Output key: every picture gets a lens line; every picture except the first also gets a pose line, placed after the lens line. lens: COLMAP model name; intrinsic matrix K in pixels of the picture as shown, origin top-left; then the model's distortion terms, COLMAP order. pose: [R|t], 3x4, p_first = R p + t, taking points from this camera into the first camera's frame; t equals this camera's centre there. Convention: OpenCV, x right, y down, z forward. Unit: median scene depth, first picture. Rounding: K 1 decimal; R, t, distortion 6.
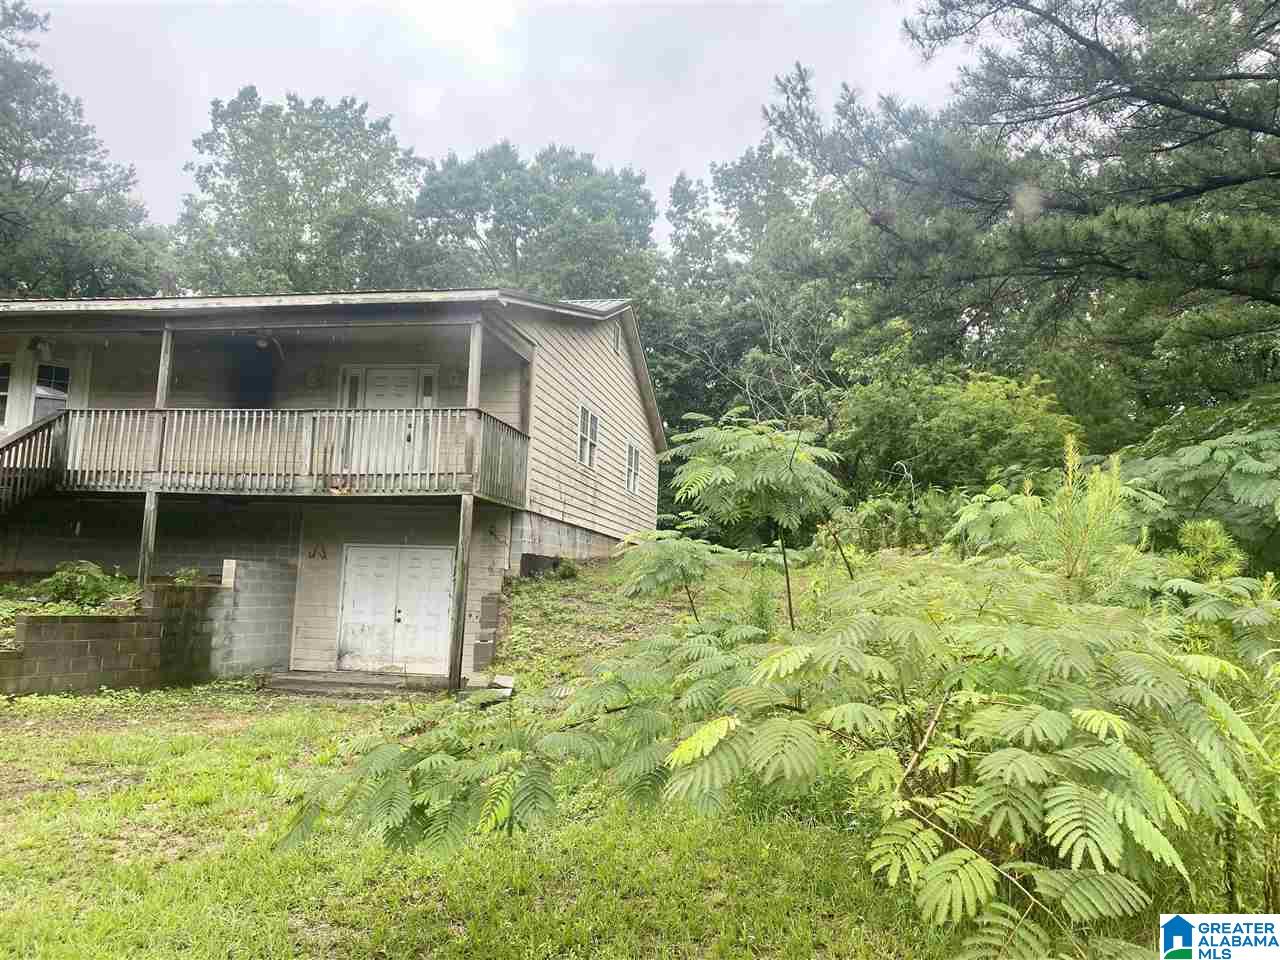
lens RADIAL K [[964.0, 0, 640.0], [0, 964.0, 480.0], [0, 0, 1]] dist [-0.003899, -0.009637]
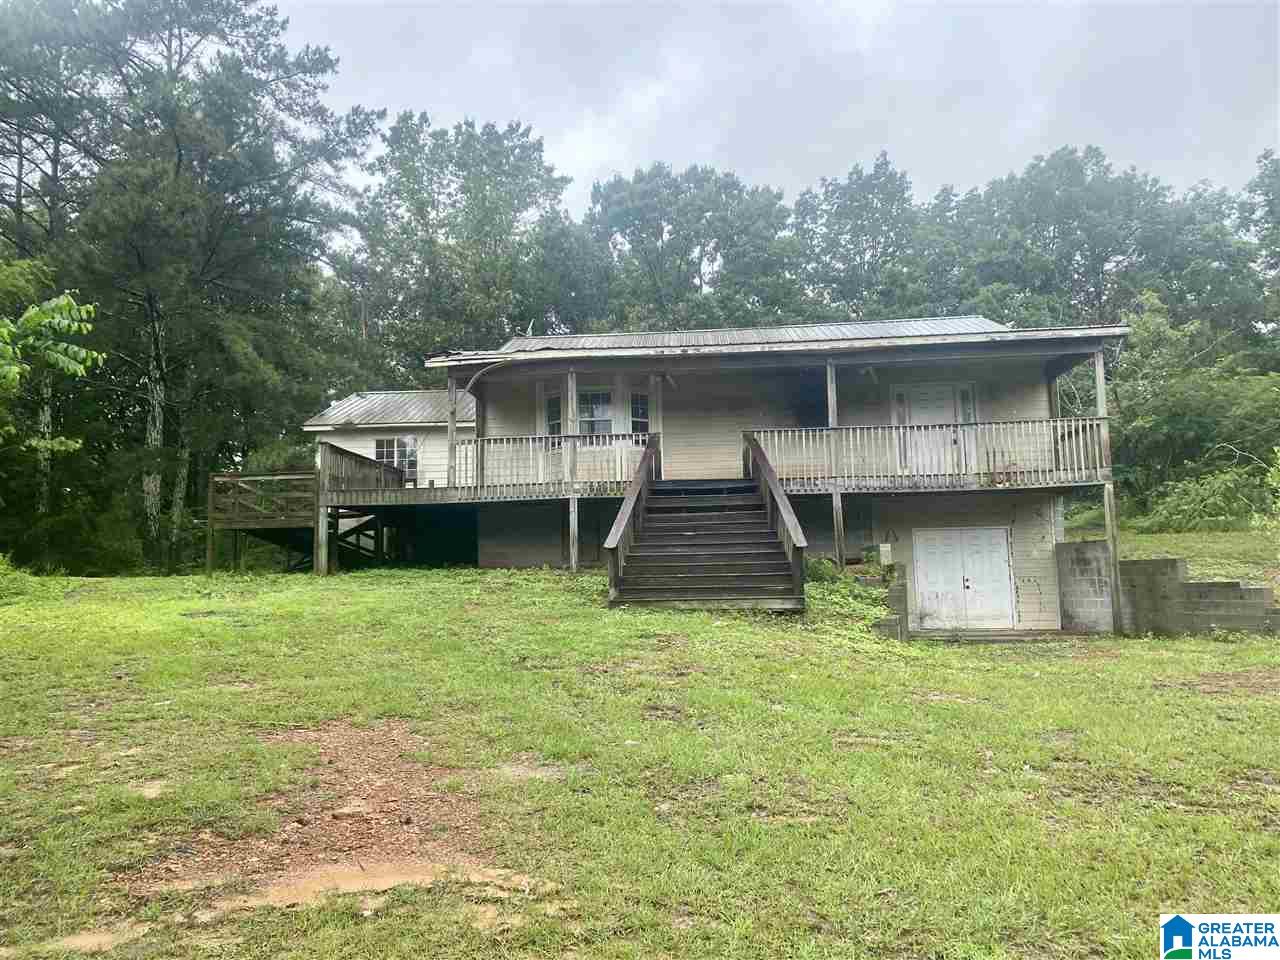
lens RADIAL K [[988.7, 0, 640.3], [0, 988.7, 456.3], [0, 0, 1]] dist [0.003857, 0.000347]
pose [[0.992643, -0.039662, 0.114395, -0.830929], [0.041496, 0.999045, -0.013689, -0.026038], [-0.113743, 0.018335, 0.993341, -0.244498]]
